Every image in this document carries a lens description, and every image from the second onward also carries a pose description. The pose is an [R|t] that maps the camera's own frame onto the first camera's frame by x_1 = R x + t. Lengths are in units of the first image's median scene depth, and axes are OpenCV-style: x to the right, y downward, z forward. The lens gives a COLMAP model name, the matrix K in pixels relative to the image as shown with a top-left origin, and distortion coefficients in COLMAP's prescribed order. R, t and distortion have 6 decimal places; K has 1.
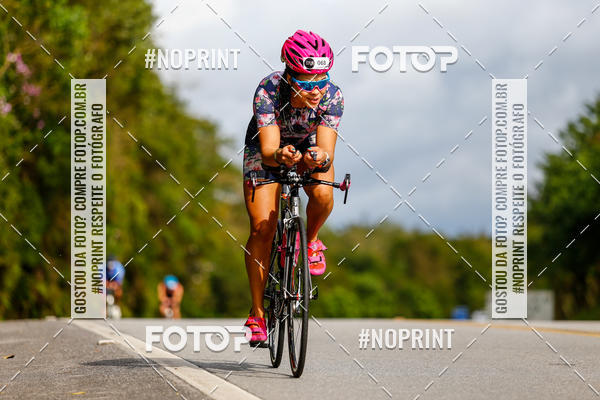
lens RADIAL K [[3418.8, 0, 300.6], [0, 3418.8, 120.1], [0, 0, 1]] dist [0.180226, -2.062311]
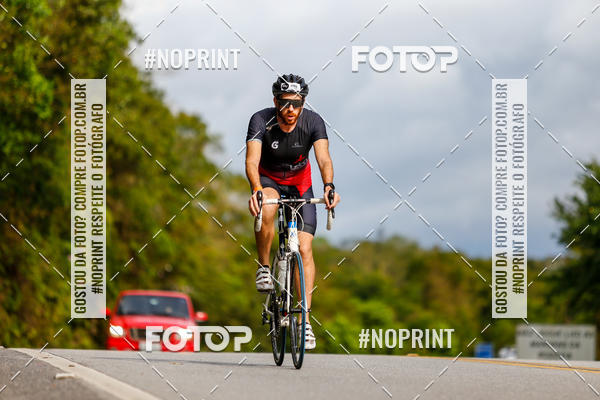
lens RADIAL K [[3185.3, 0, 299.9], [0, 3185.3, 200.2], [0, 0, 1]] dist [-0.138810, 3.491901]
pose [[0.999789, 0.016025, 0.012883, -0.009821], [-0.016191, 0.999785, 0.012934, 0.010828], [-0.012673, -0.013140, 0.999833, 0.224588]]
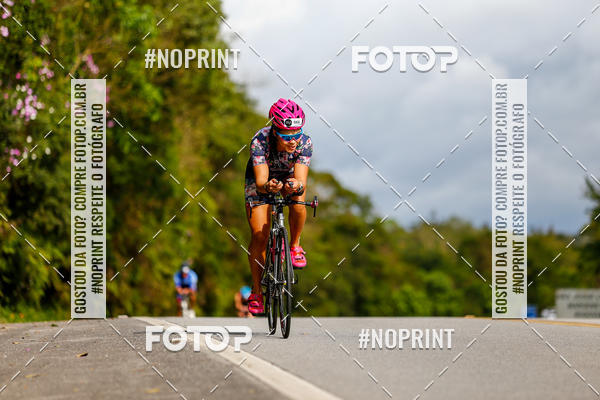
lens RADIAL K [[3653.7, 0, 300.4], [0, 3653.7, 200.6], [0, 0, 1]] dist [0.189588, 13.838745]
pose [[0.999687, -0.003904, -0.024731, 0.006221], [0.004524, 0.999676, 0.025057, -0.002997], [0.024625, -0.025161, 0.999380, -0.075428]]
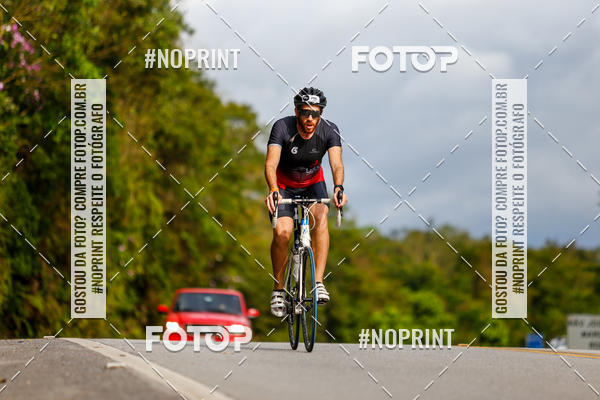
lens RADIAL K [[3340.9, 0, 299.4], [0, 3340.9, 200.1], [0, 0, 1]] dist [-0.085679, 18.086475]
pose [[0.999853, 0.015940, -0.006255, -0.006939], [-0.015830, 0.999726, 0.017247, 0.009351], [0.006528, -0.017145, 0.999832, 0.183605]]
